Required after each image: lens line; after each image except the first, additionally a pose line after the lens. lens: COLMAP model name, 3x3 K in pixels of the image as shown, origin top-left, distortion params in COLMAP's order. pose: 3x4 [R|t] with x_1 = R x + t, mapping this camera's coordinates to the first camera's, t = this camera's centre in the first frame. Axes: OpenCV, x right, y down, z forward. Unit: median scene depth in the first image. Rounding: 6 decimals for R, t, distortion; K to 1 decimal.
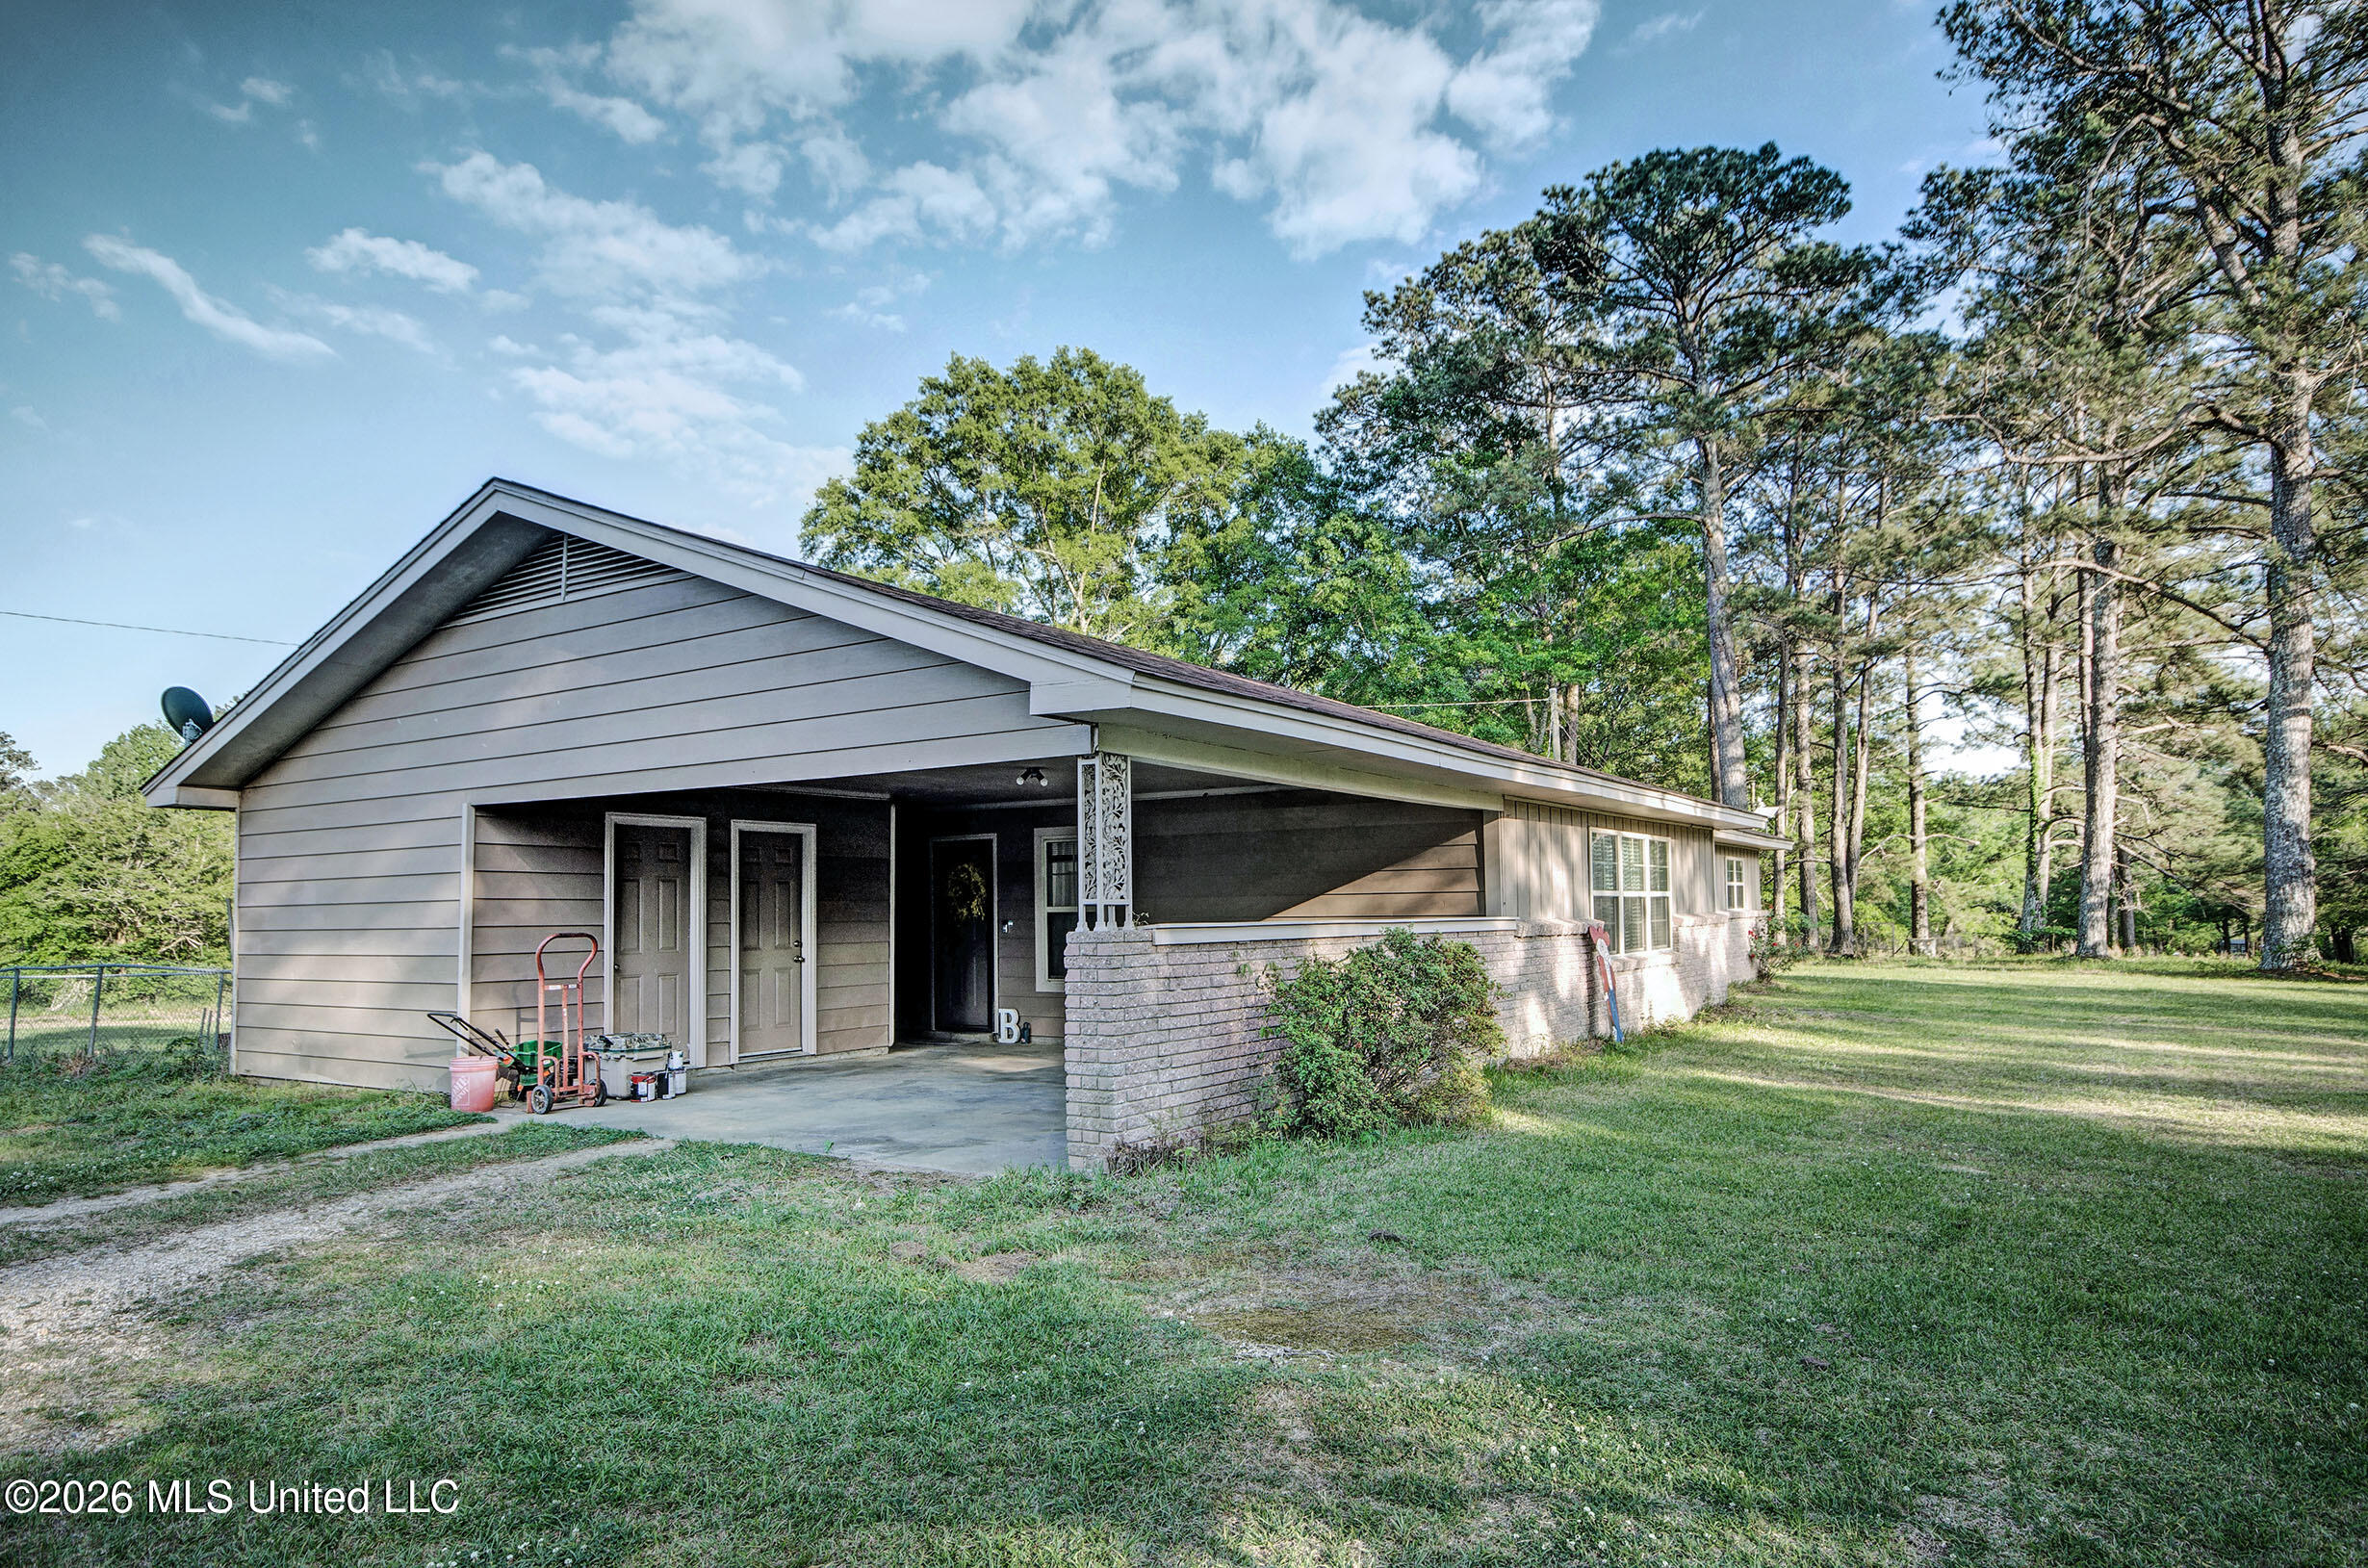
lens RADIAL K [[1358.1, 0, 1194.9], [0, 1358.1, 825.4], [0, 0, 1]] dist [0.013672, -0.000307]
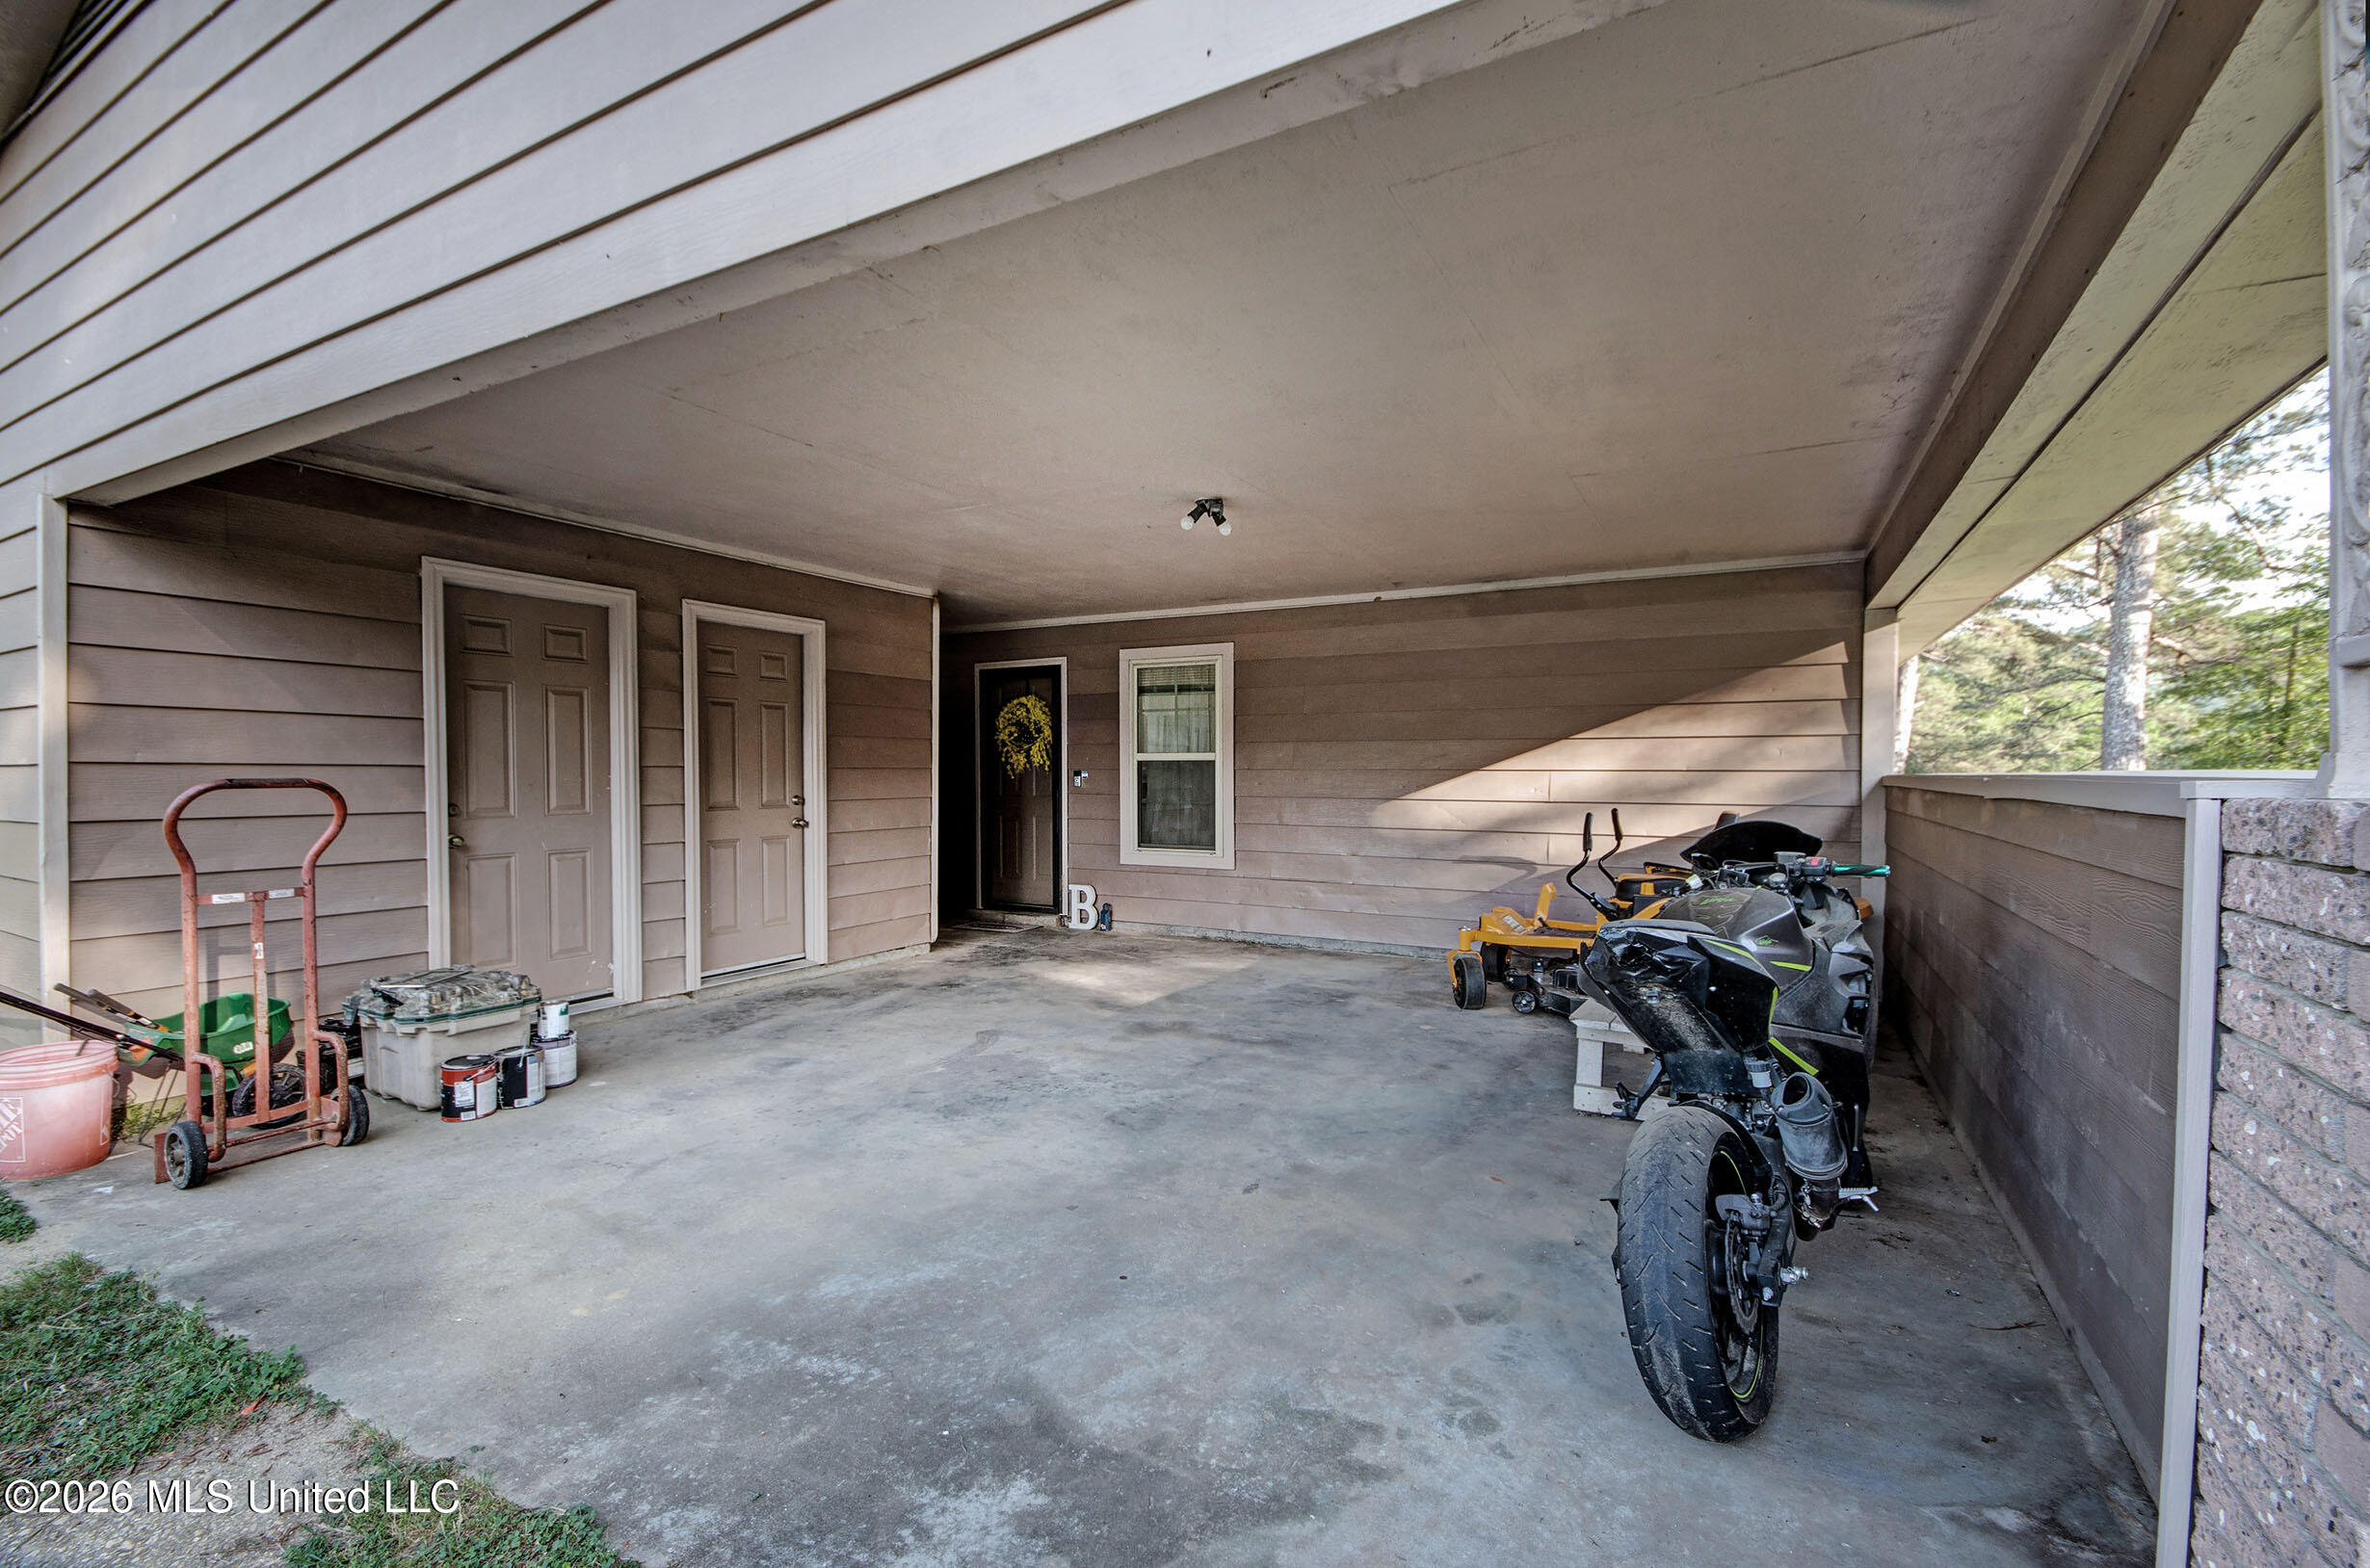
lens RADIAL K [[1005.6, 0, 1185.0], [0, 1005.6, 784.0], [0, 0, 1]] dist [0.022422, 0.000087]
pose [[0.997619, 0.012858, 0.067760, -0.135800], [-0.017985, 0.996976, 0.075603, 0.038223], [-0.066583, -0.076642, 0.994833, 0.494858]]
